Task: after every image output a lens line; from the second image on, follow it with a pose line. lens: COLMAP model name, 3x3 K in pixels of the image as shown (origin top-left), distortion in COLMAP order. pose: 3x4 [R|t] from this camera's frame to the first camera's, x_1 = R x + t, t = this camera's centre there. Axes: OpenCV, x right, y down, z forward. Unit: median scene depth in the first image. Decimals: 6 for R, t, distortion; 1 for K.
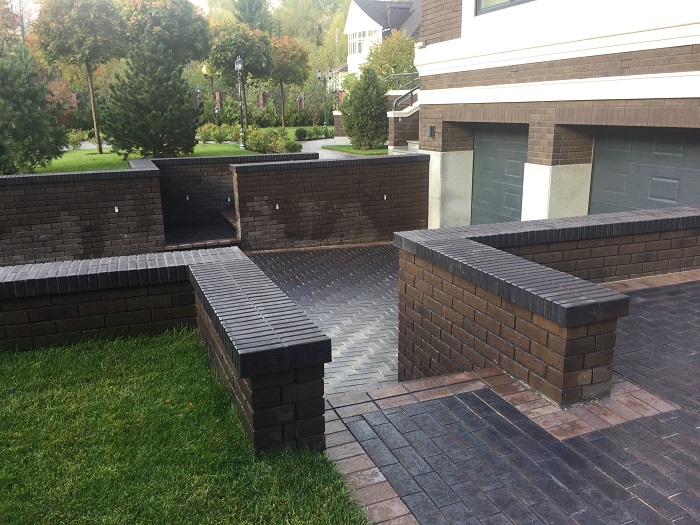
lens RADIAL K [[601.2, 0, 353.5], [0, 601.2, 266.1], [0, 0, 1]] dist [0.072898, -0.102720]
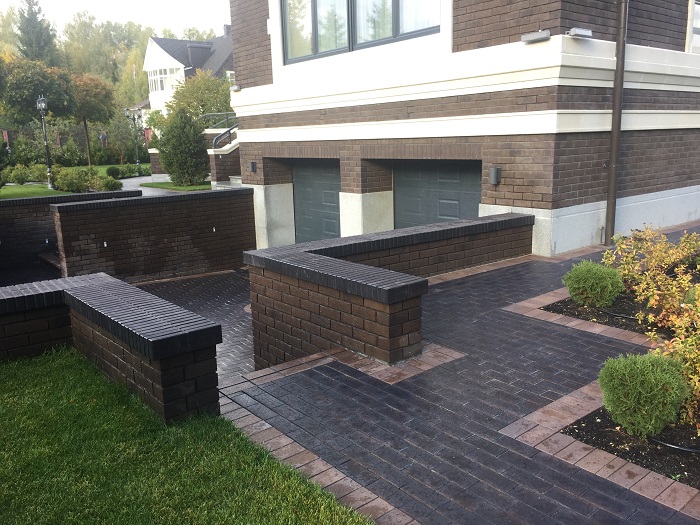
lens RADIAL K [[601.2, 0, 353.5], [0, 601.2, 266.1], [0, 0, 1]] dist [0.072898, -0.102720]
pose [[0.952865, -0.073530, 0.294350, -0.041520], [0.090164, 0.994984, -0.043325, 0.023152], [-0.289687, 0.067822, 0.954715, -0.099804]]
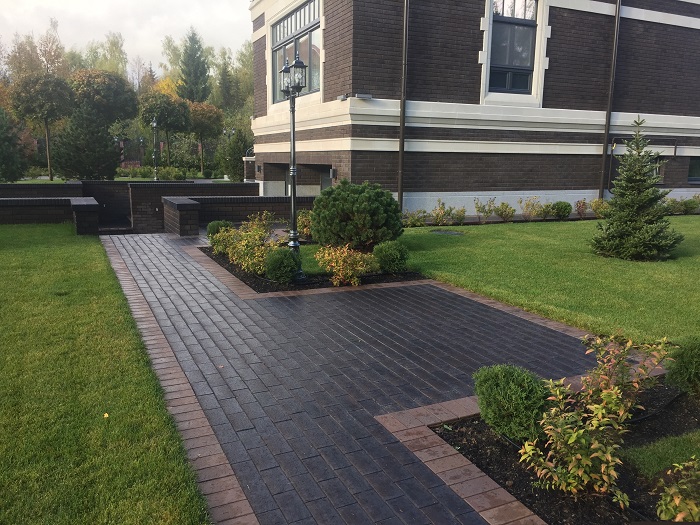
lens RADIAL K [[601.2, 0, 353.5], [0, 601.2, 266.1], [0, 0, 1]] dist [0.072898, -0.102720]
pose [[0.997978, 0.018880, 0.060688, 0.399089], [-0.013568, 0.996135, -0.086780, 0.245218], [-0.062092, 0.085781, 0.994377, -0.856902]]
